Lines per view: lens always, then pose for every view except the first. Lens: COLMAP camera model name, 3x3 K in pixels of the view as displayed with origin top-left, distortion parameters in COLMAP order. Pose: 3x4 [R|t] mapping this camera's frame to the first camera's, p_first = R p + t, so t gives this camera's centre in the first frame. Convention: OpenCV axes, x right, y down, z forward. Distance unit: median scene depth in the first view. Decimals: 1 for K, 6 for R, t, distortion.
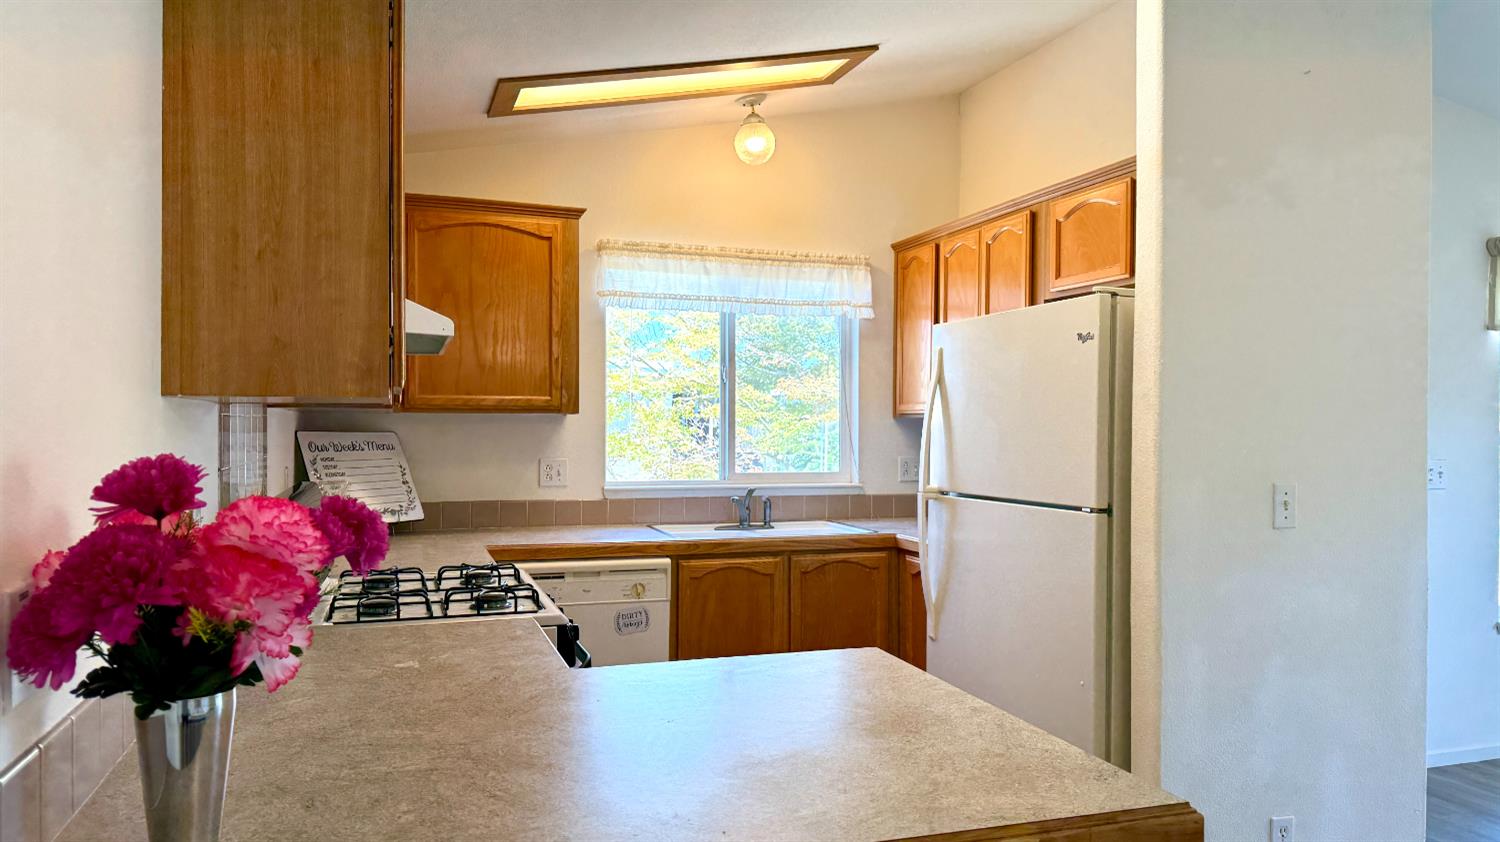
lens RADIAL K [[1055.0, 0, 748.3], [0, 1055.0, 430.1], [0, 0, 1]] dist [0.087479, -0.120926]
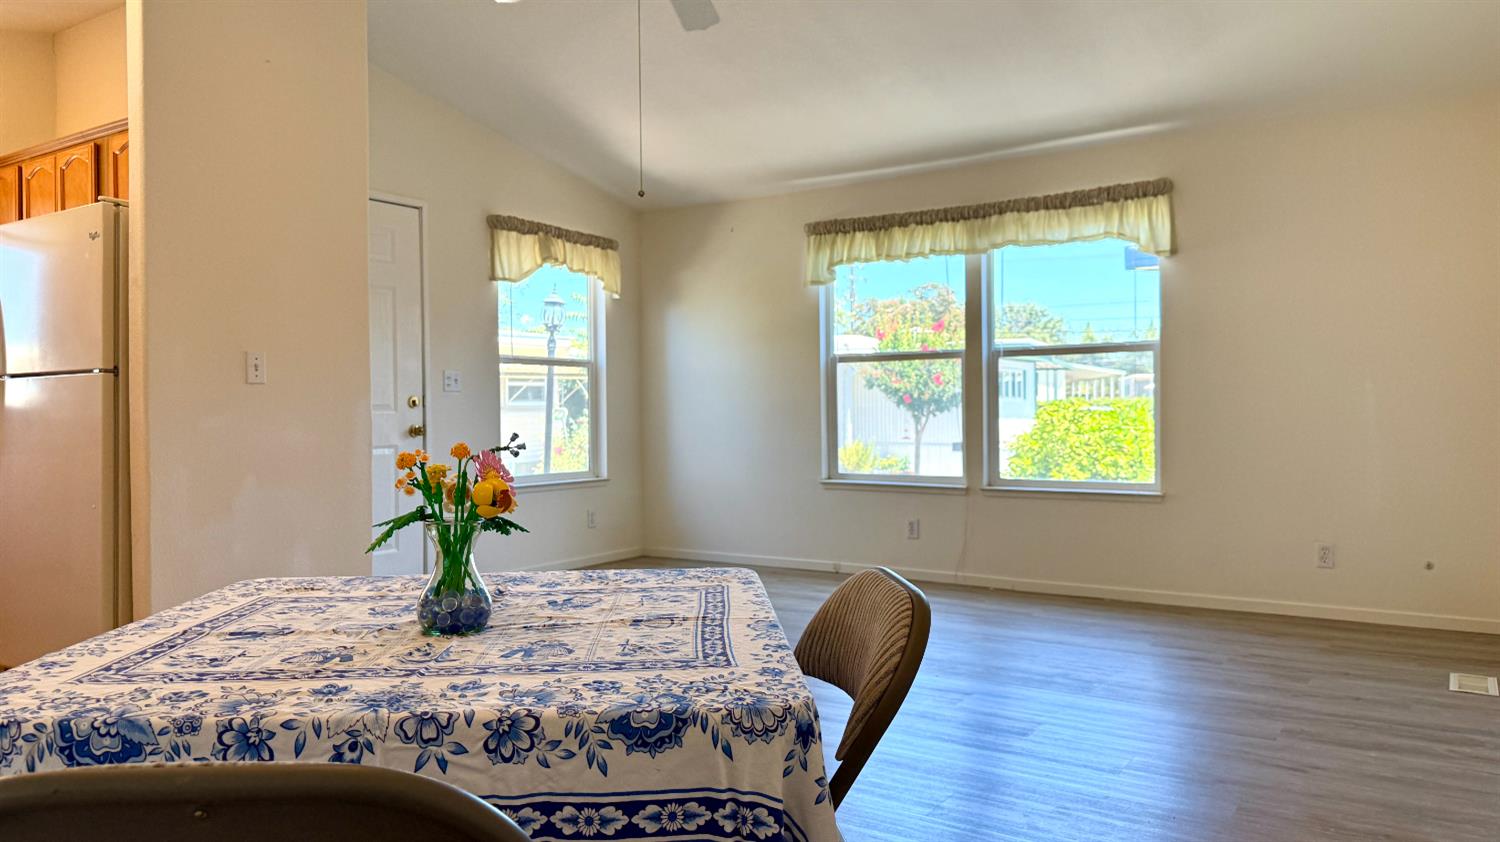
lens RADIAL K [[1055.0, 0, 743.6], [0, 1055.0, 419.1], [0, 0, 1]] dist [0.087479, -0.120926]
pose [[0.788550, -0.016345, 0.614754, 0.097055], [0.016049, 0.999853, 0.005998, 0.095023], [-0.614762, 0.005136, 0.788696, -0.335900]]
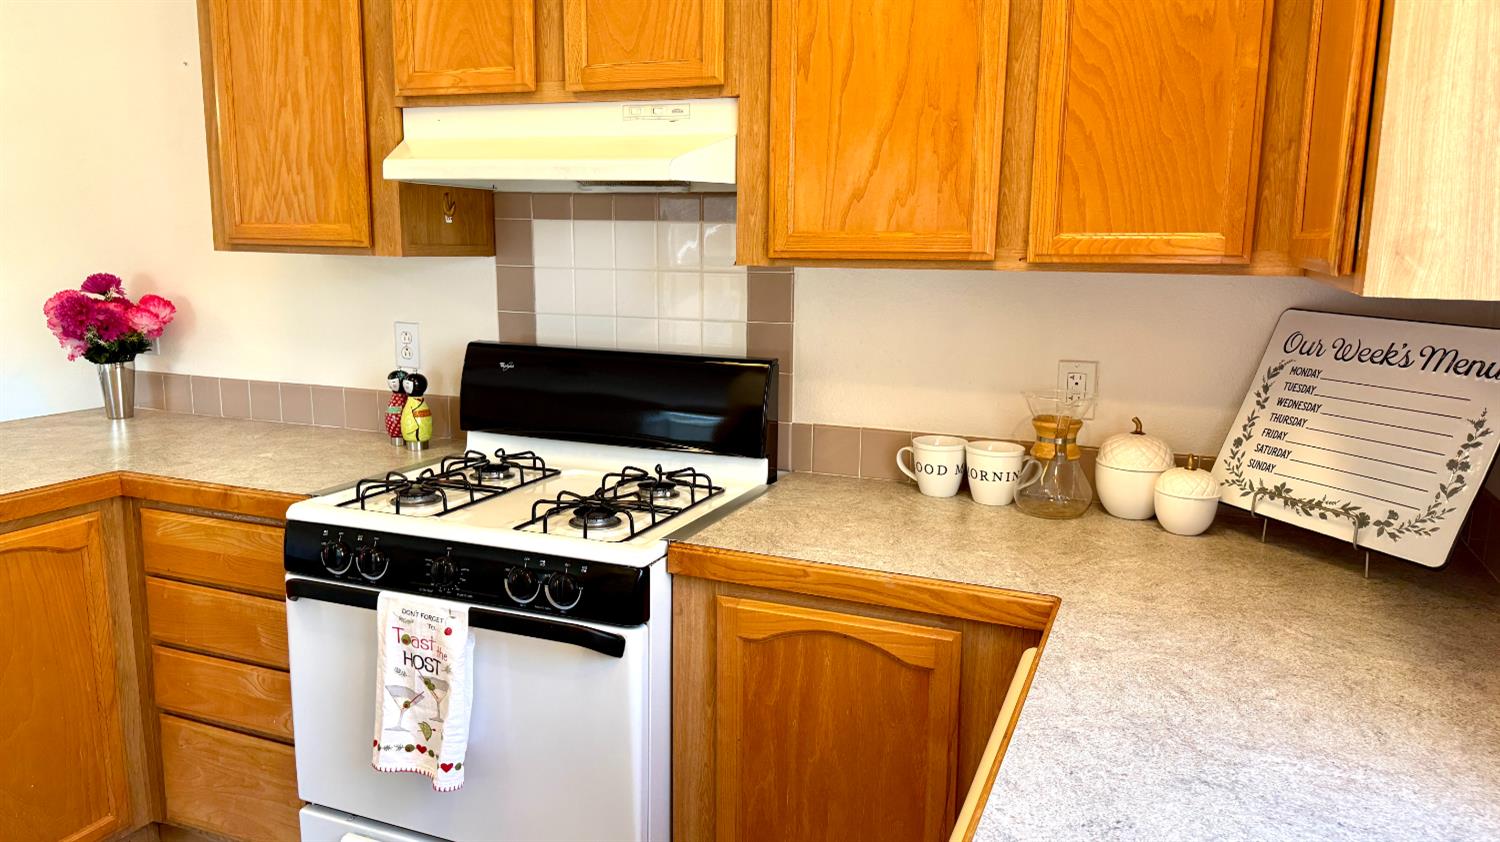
lens RADIAL K [[1055.0, 0, 763.1], [0, 1055.0, 419.3], [0, 0, 1]] dist [0.087479, -0.120926]
pose [[-0.651883, 0.116828, -0.749266, 0.126666], [-0.018426, 0.985329, 0.169667, -0.027962], [0.758095, 0.124409, -0.640167, 1.083919]]
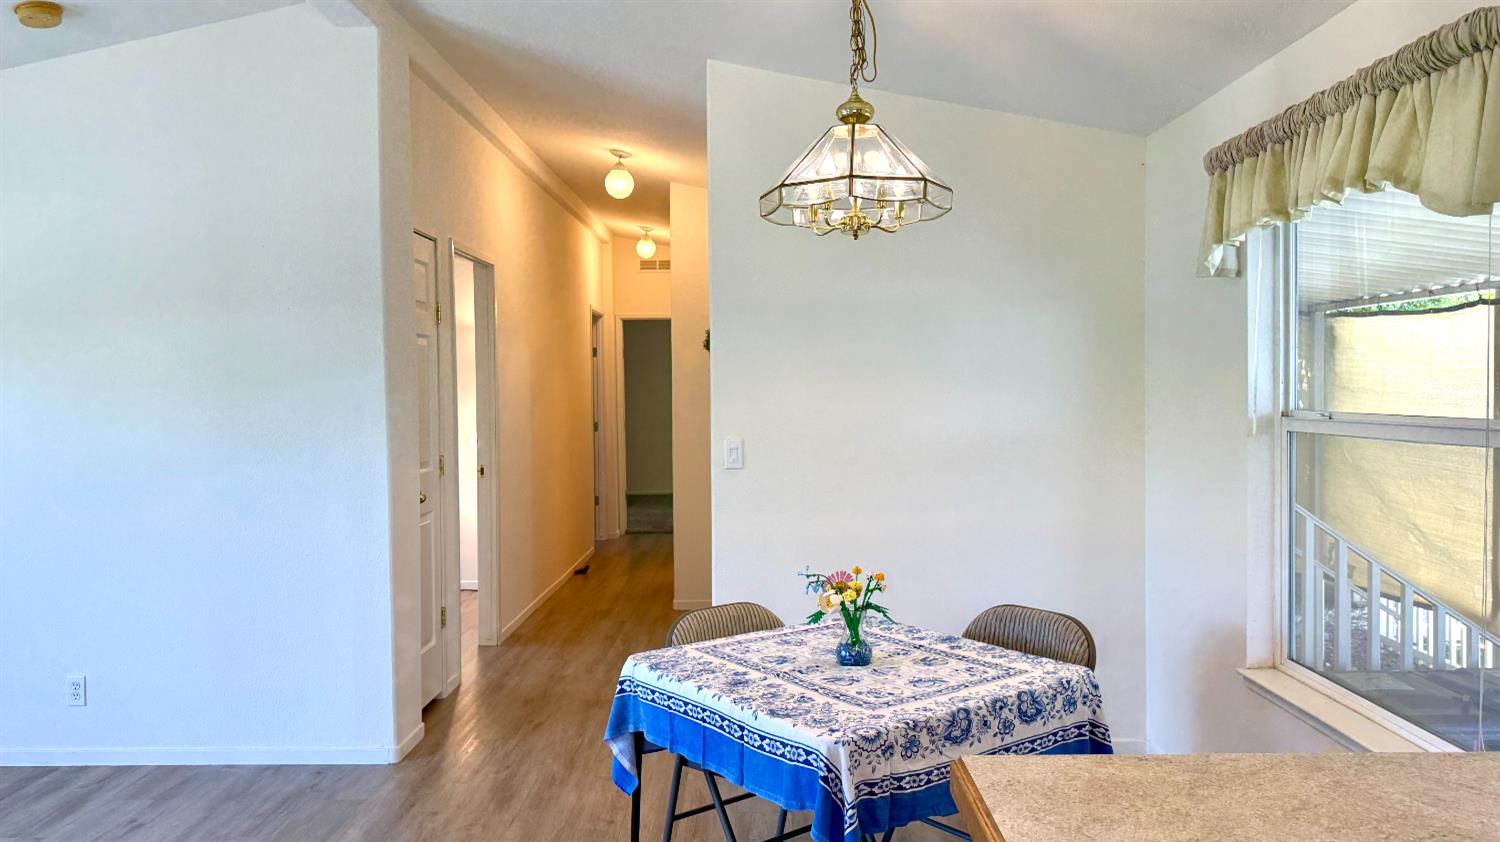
lens RADIAL K [[1055.0, 0, 748.0], [0, 1055.0, 408.3], [0, 0, 1]] dist [0.087479, -0.120926]
pose [[-0.944753, 0.000495, 0.327782, 0.075655], [0.011537, 0.999429, 0.031744, -0.021308], [-0.327580, 0.033772, -0.944220, 0.657889]]
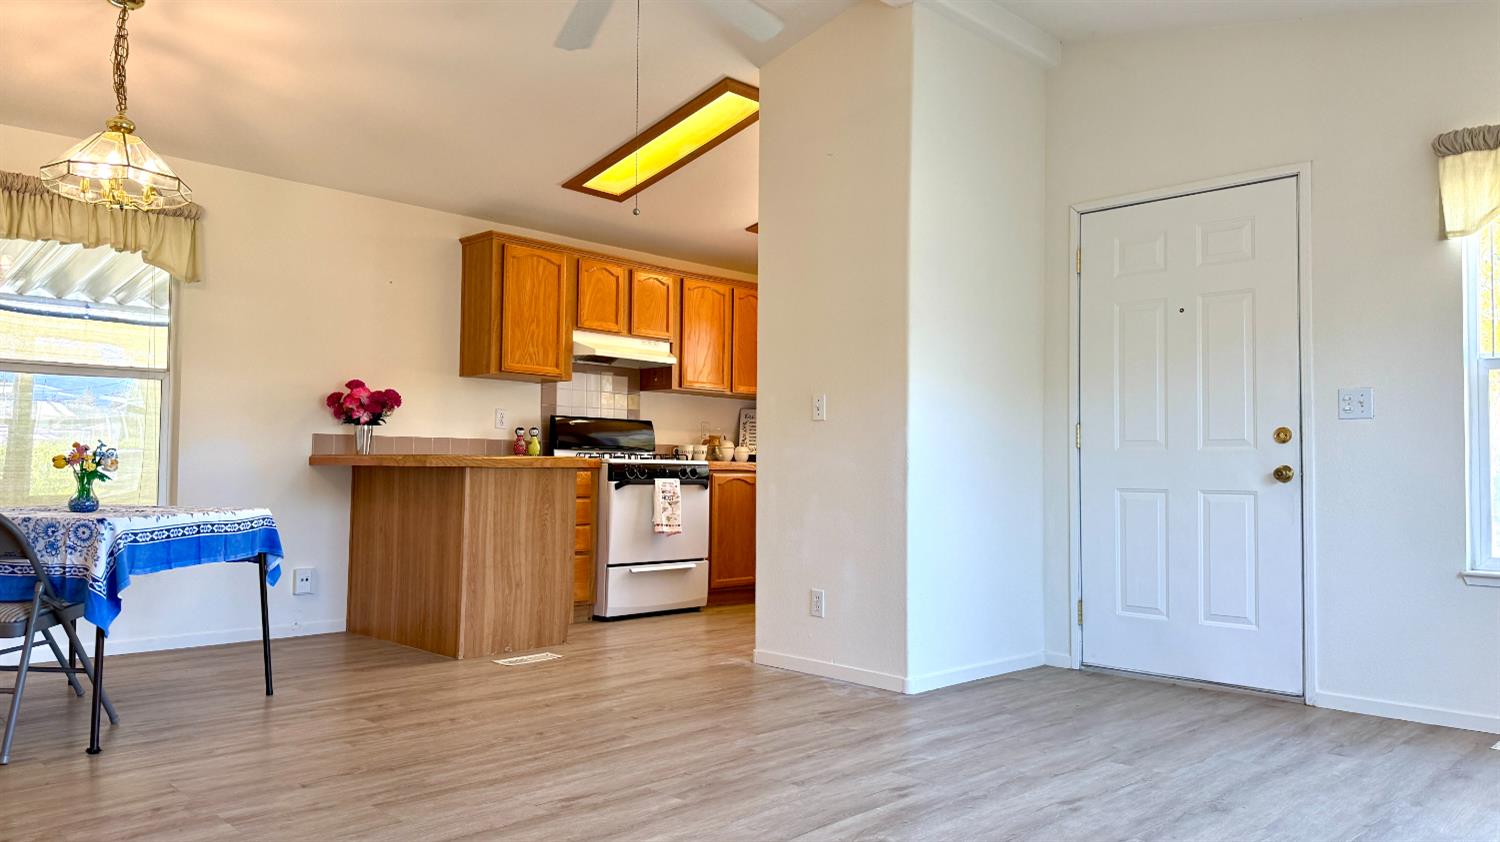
lens RADIAL K [[1055.0, 0, 749.8], [0, 1055.0, 426.8], [0, 0, 1]] dist [0.087479, -0.120926]
pose [[0.448364, -0.034319, -0.893192, 1.332134], [-0.017151, 0.998748, -0.046984, 0.124225], [0.893687, 0.036385, 0.447214, 0.096462]]
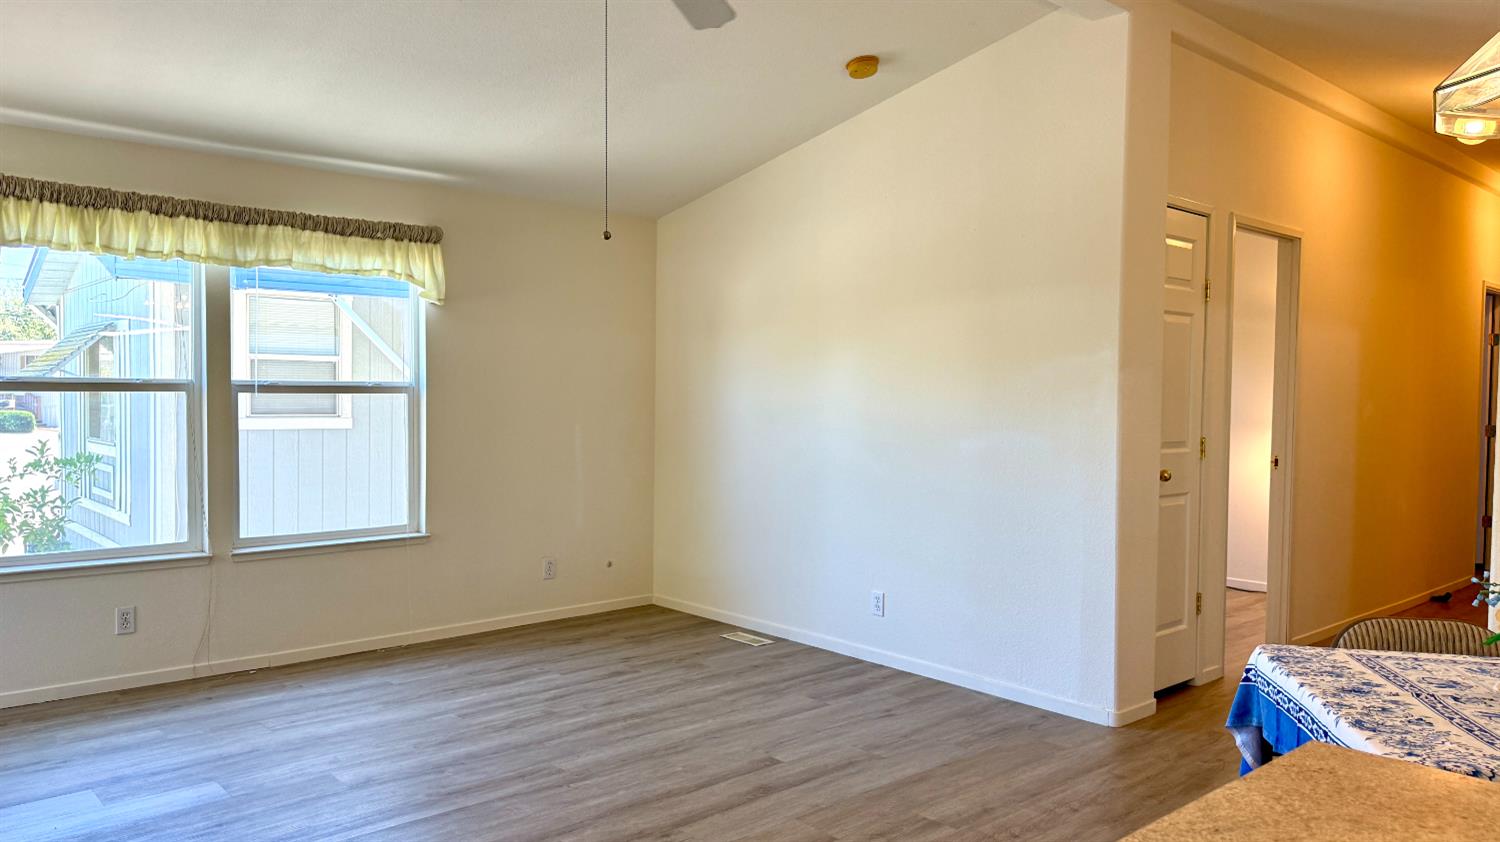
lens RADIAL K [[1055.0, 0, 750.6], [0, 1055.0, 410.9], [0, 0, 1]] dist [0.087479, -0.120926]
pose [[-0.402009, -0.026902, 0.915240, -0.078667], [-0.005423, 0.999621, 0.027000, 0.008822], [-0.915619, 0.005891, -0.402003, 0.562376]]
